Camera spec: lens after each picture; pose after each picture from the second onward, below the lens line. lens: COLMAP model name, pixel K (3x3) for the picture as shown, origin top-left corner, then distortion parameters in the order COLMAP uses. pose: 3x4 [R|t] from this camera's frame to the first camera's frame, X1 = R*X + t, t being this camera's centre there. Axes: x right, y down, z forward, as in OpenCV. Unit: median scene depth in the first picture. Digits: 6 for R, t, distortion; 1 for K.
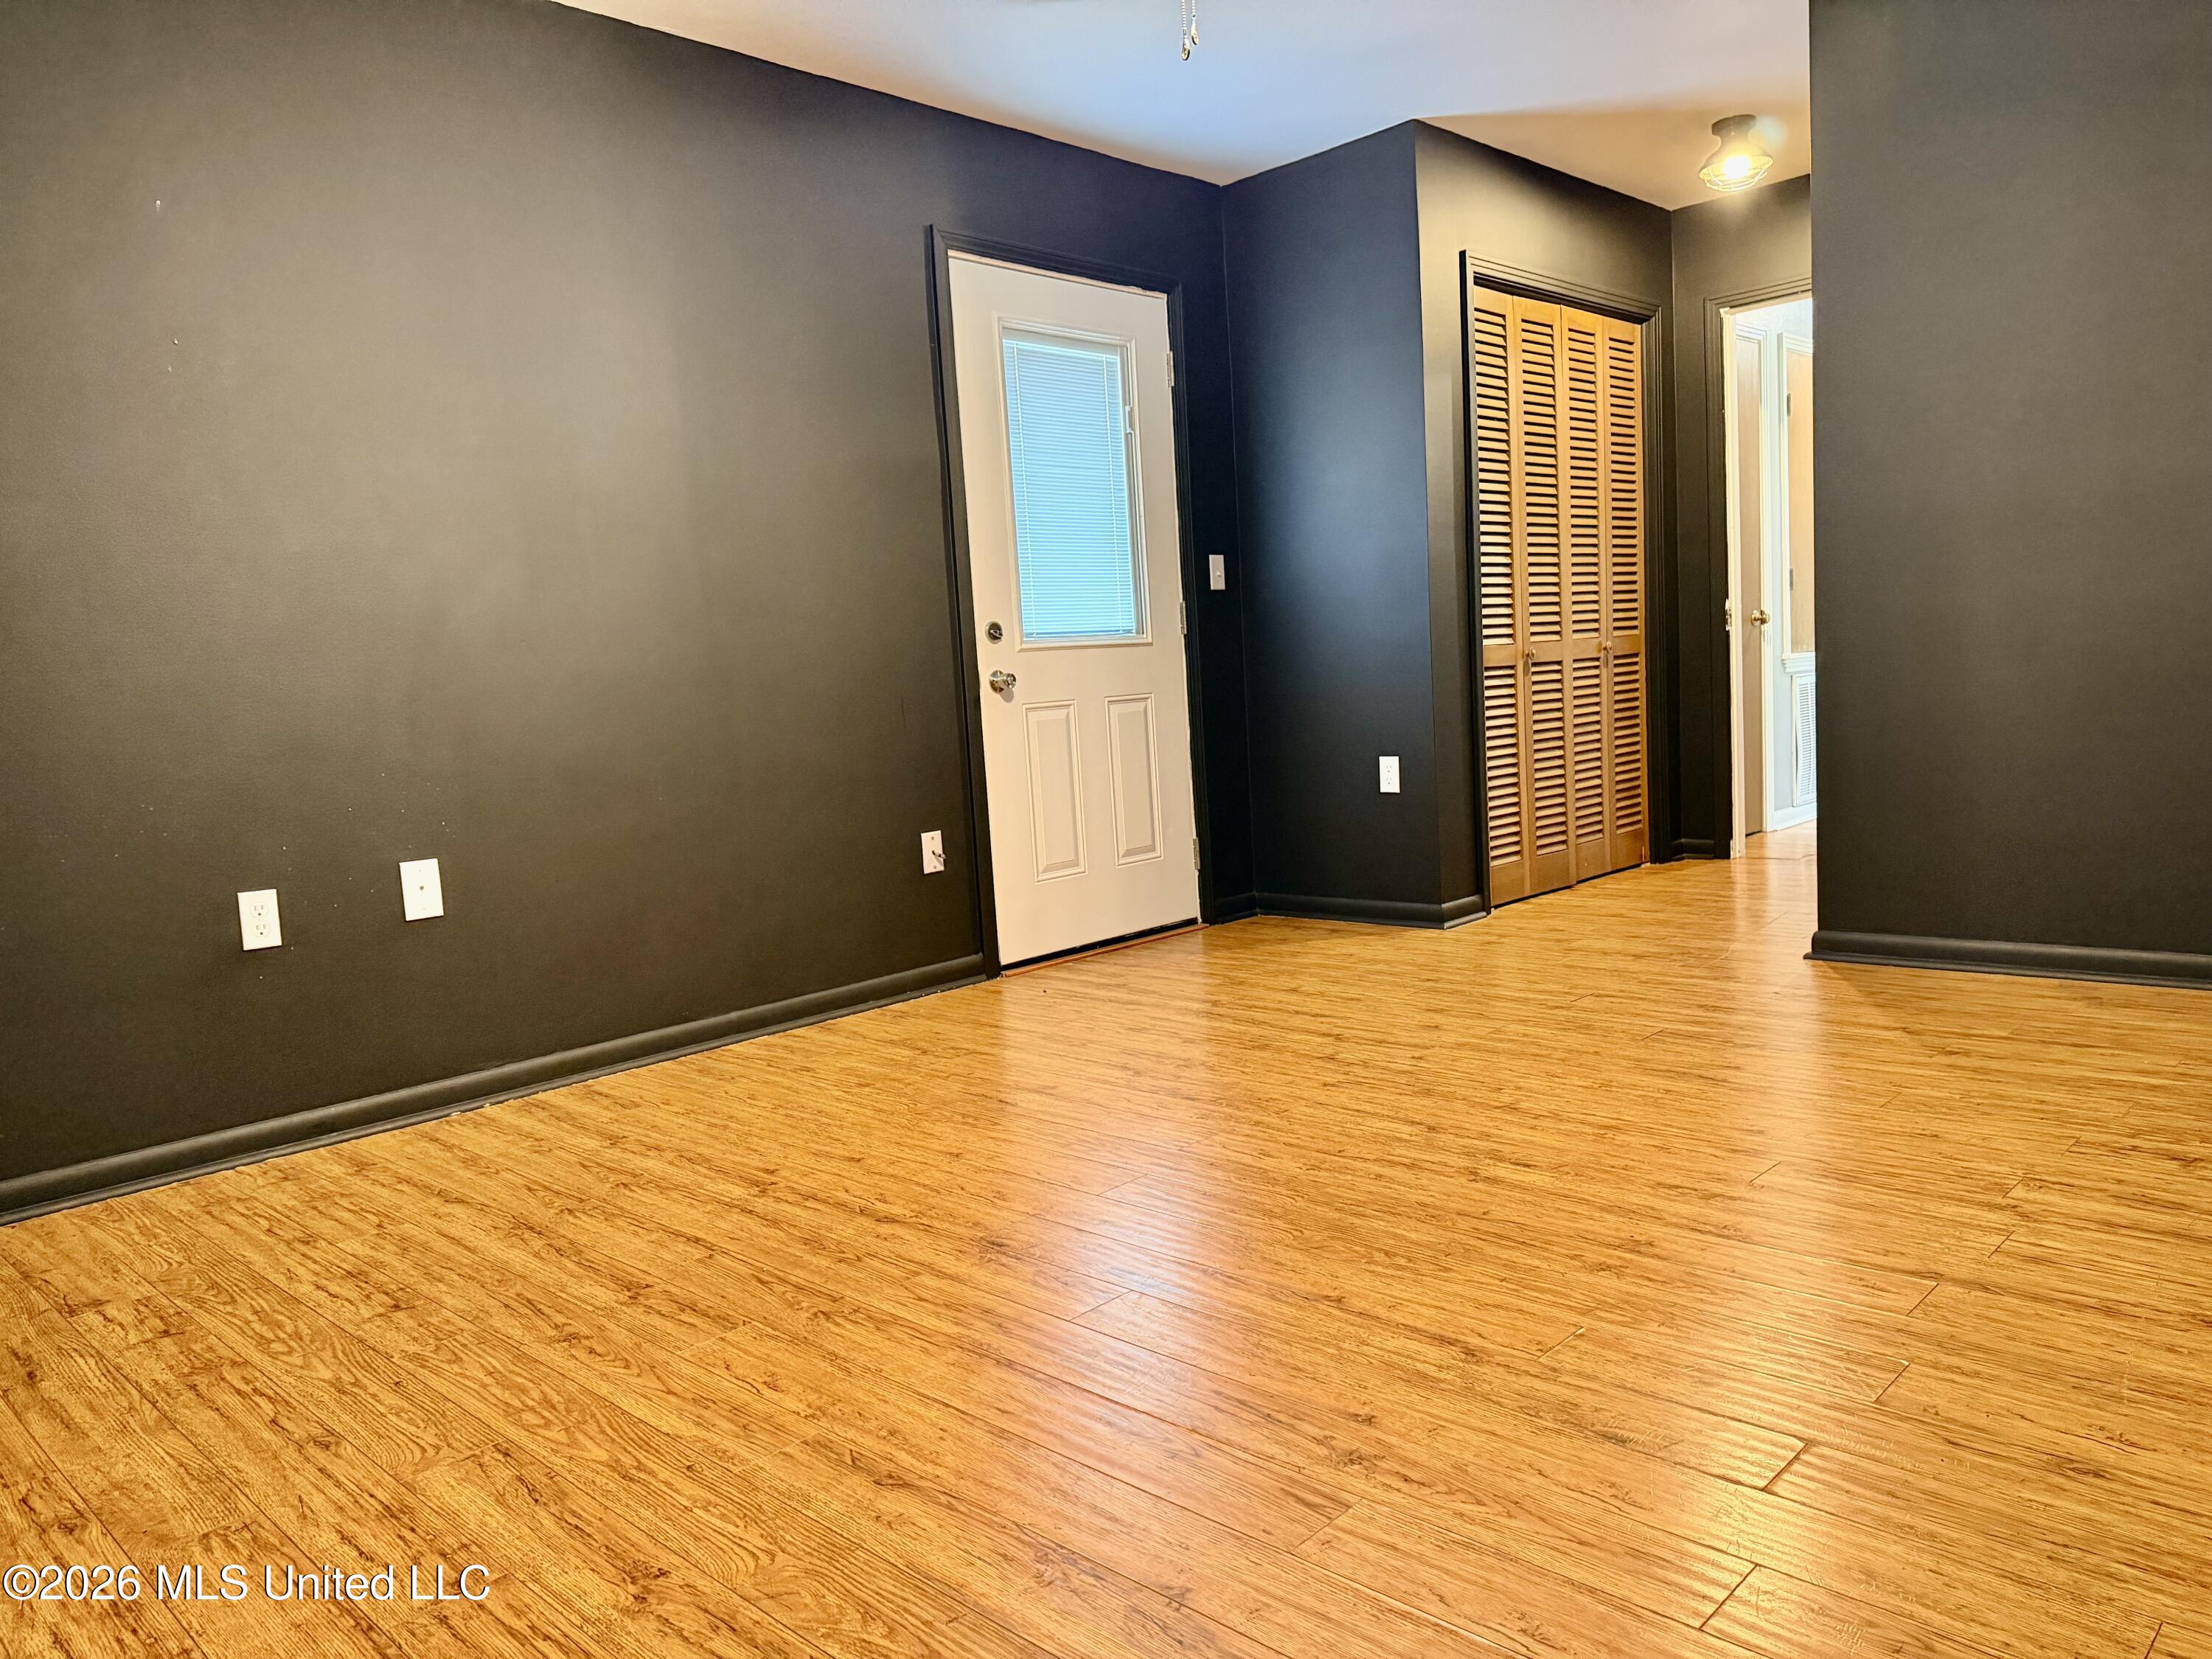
lens RADIAL K [[1549.9, 0, 1106.0], [0, 1549.9, 829.5], [0, 0, 1]] dist [0.005356, -0.016947]
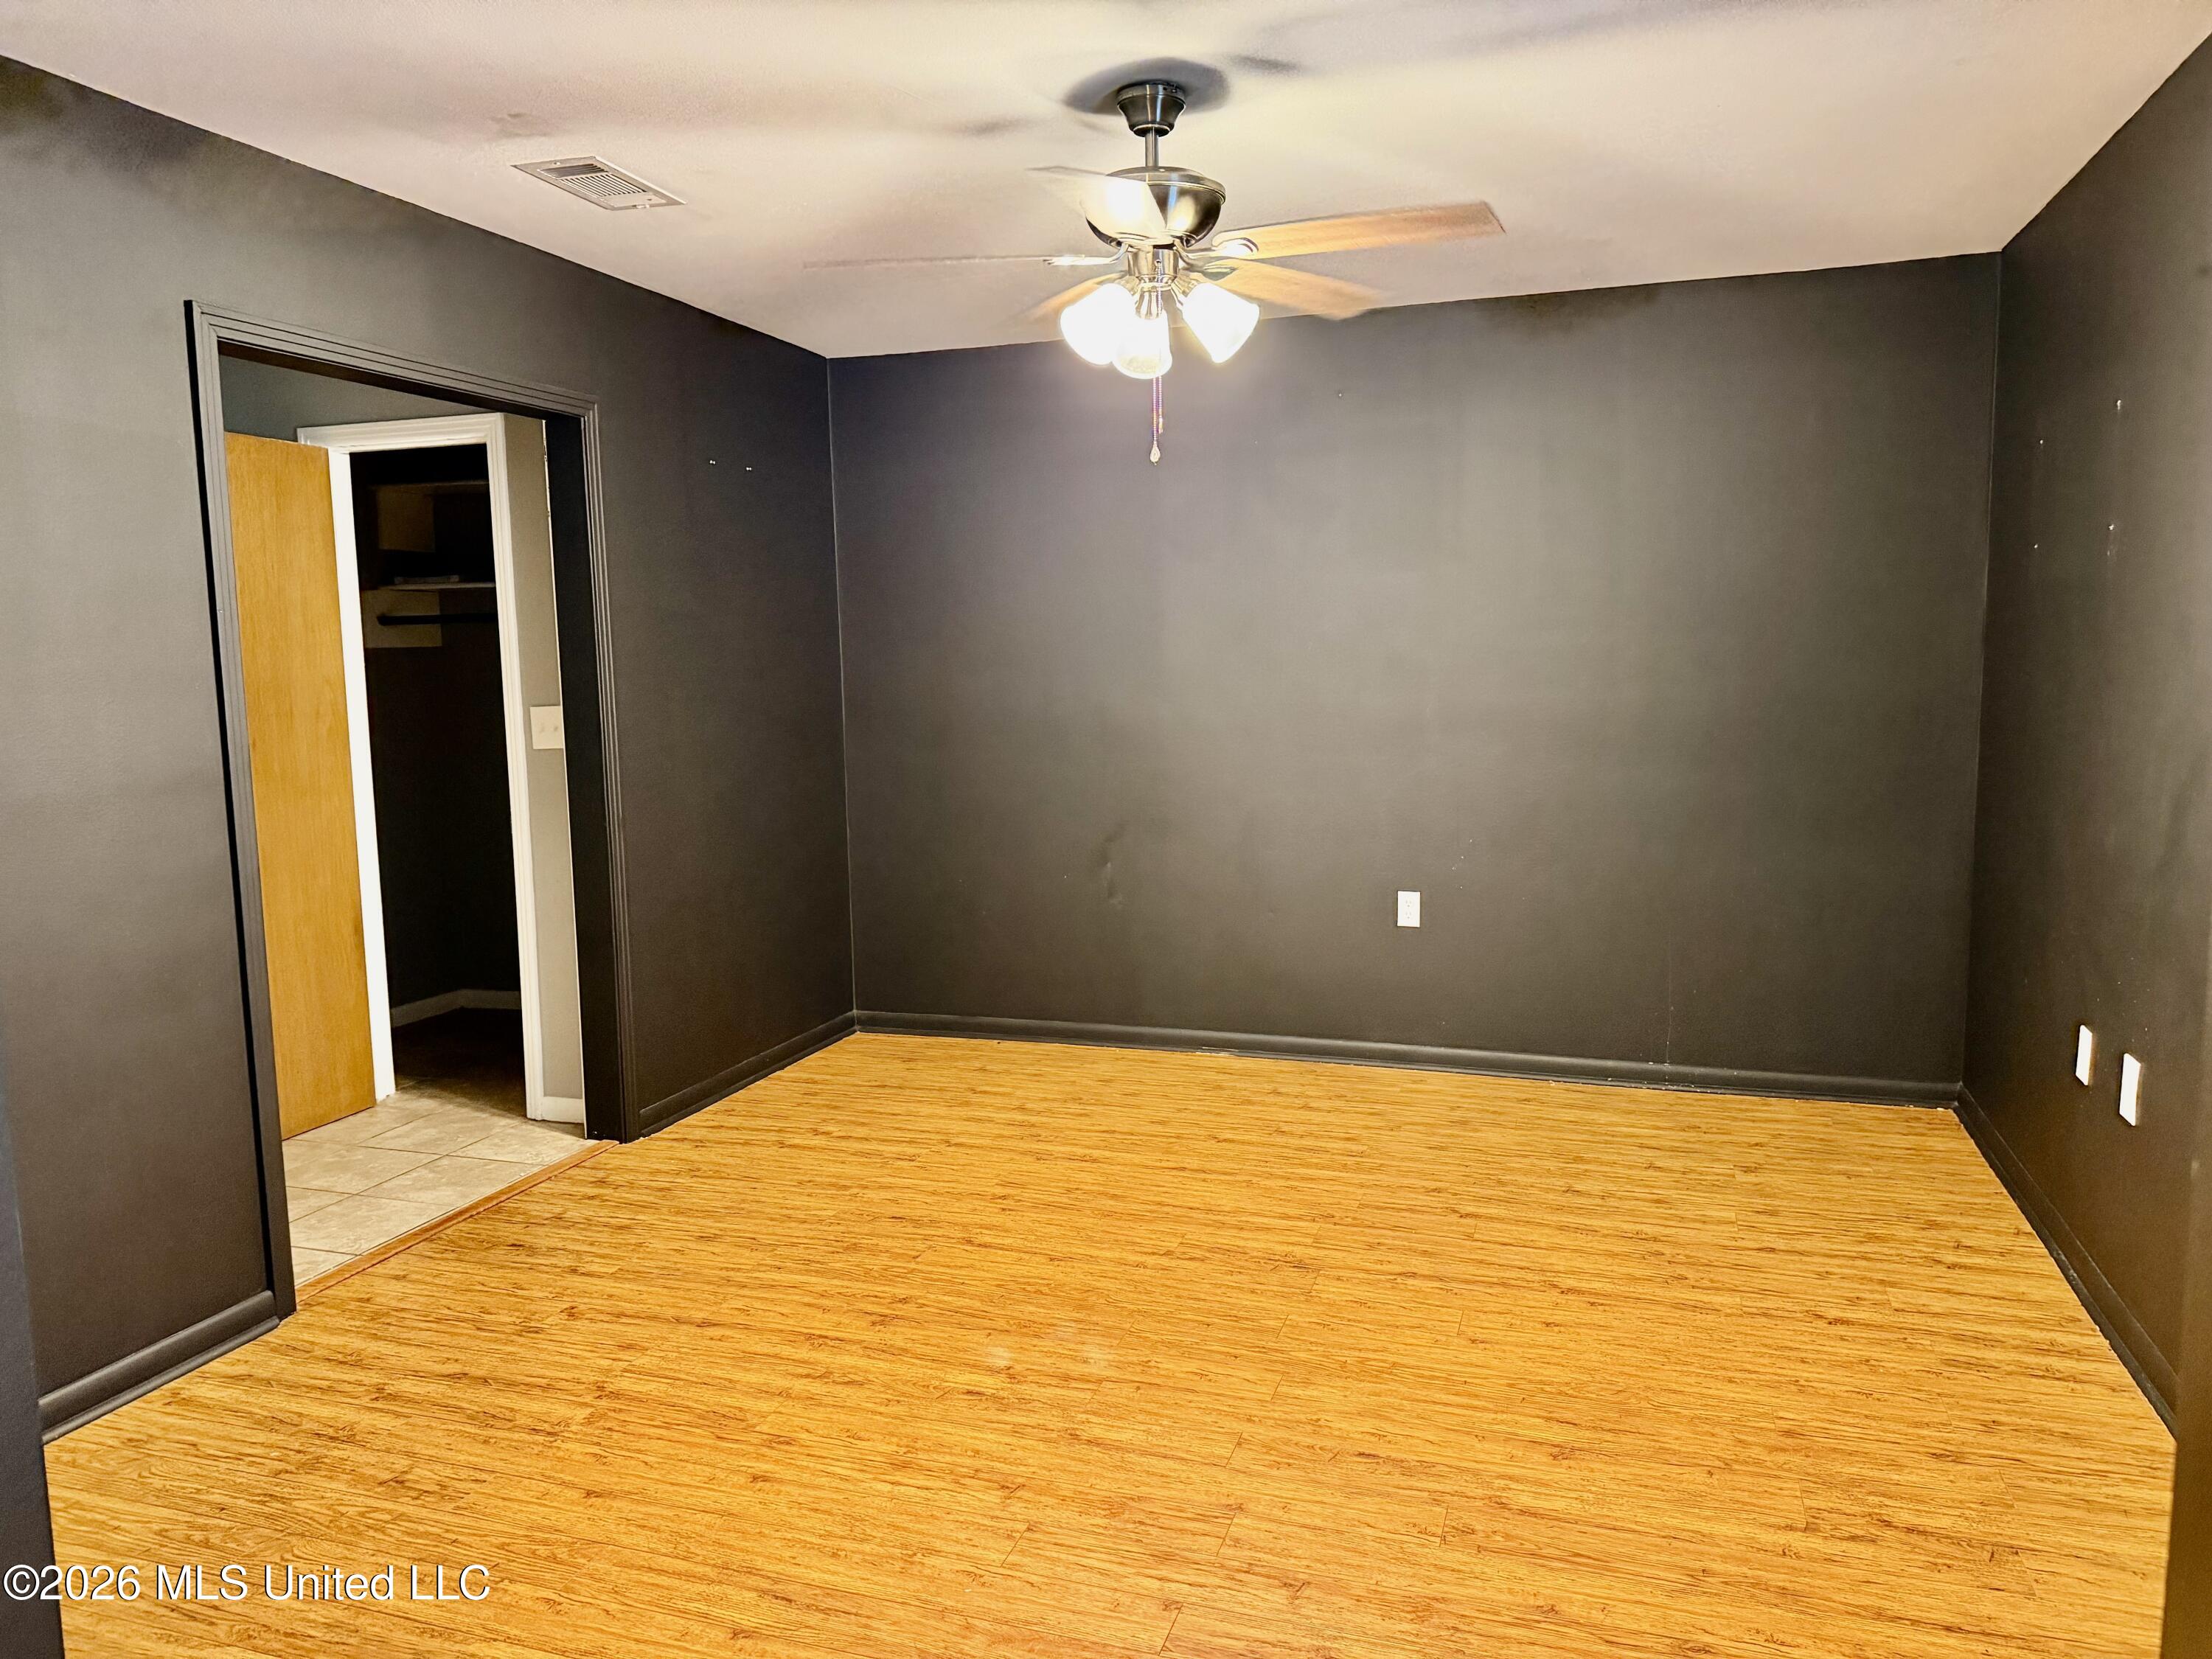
lens RADIAL K [[1549.9, 0, 1106.0], [0, 1549.9, 829.5], [0, 0, 1]] dist [0.005356, -0.016947]
pose [[-0.899532, 0.129507, -0.417217, 0.654390], [0.031362, 0.971727, 0.234014, -0.483865], [0.435728, 0.197419, -0.878161, 2.128701]]
